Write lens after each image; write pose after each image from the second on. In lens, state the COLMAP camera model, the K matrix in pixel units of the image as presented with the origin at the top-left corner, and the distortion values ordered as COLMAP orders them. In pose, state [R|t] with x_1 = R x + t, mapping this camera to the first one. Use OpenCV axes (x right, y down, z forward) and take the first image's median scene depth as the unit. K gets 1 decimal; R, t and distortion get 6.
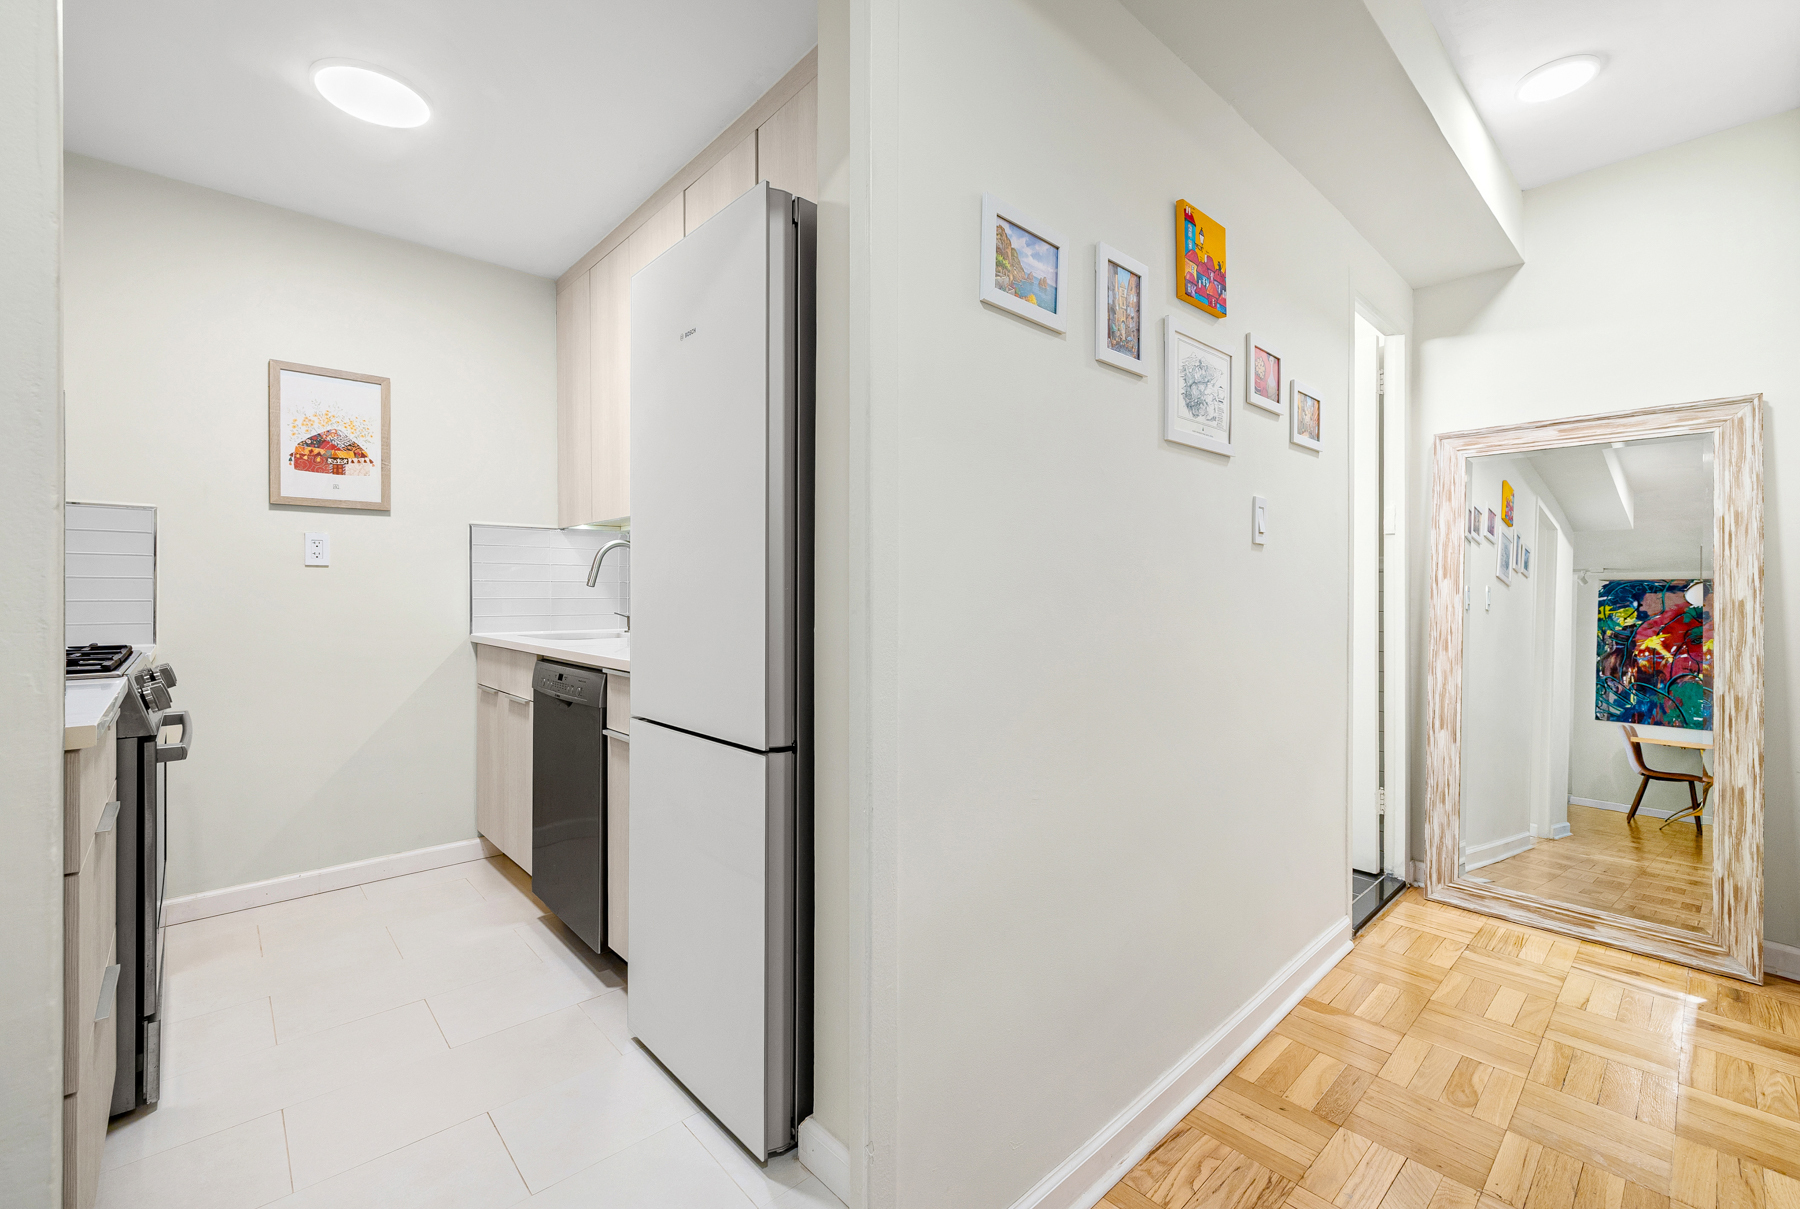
lens RADIAL K [[757.9, 0, 904.7], [0, 757.9, 591.5], [0, 0, 1]] dist [0.001483, 0.000200]
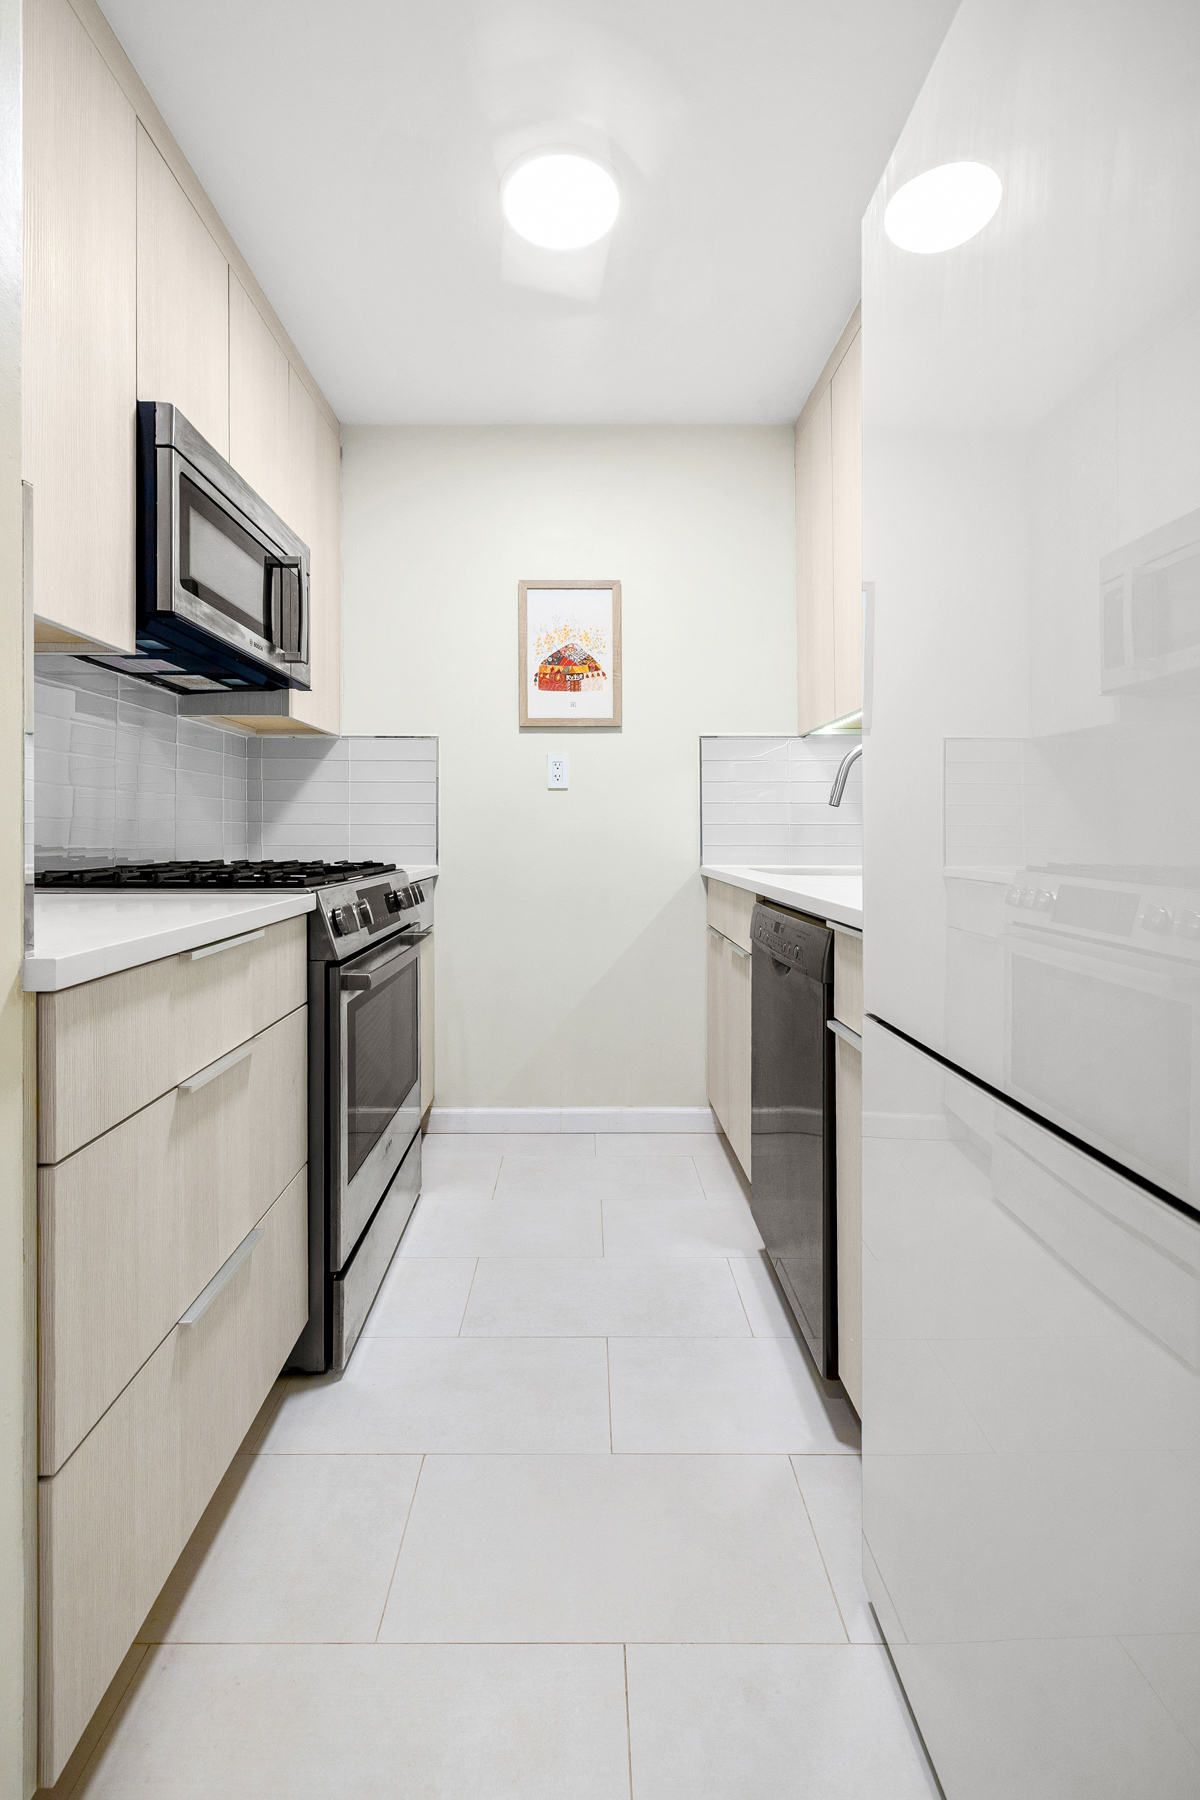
lens RADIAL K [[757.9, 0, 599.6], [0, 757.9, 826.4], [0, 0, 1]] dist [0.001483, 0.000200]
pose [[0.739171, -0.007831, -0.673472, -0.092998], [-0.000771, 0.999922, -0.012473, 0.025319], [0.673517, 0.009739, 0.739107, 0.330069]]
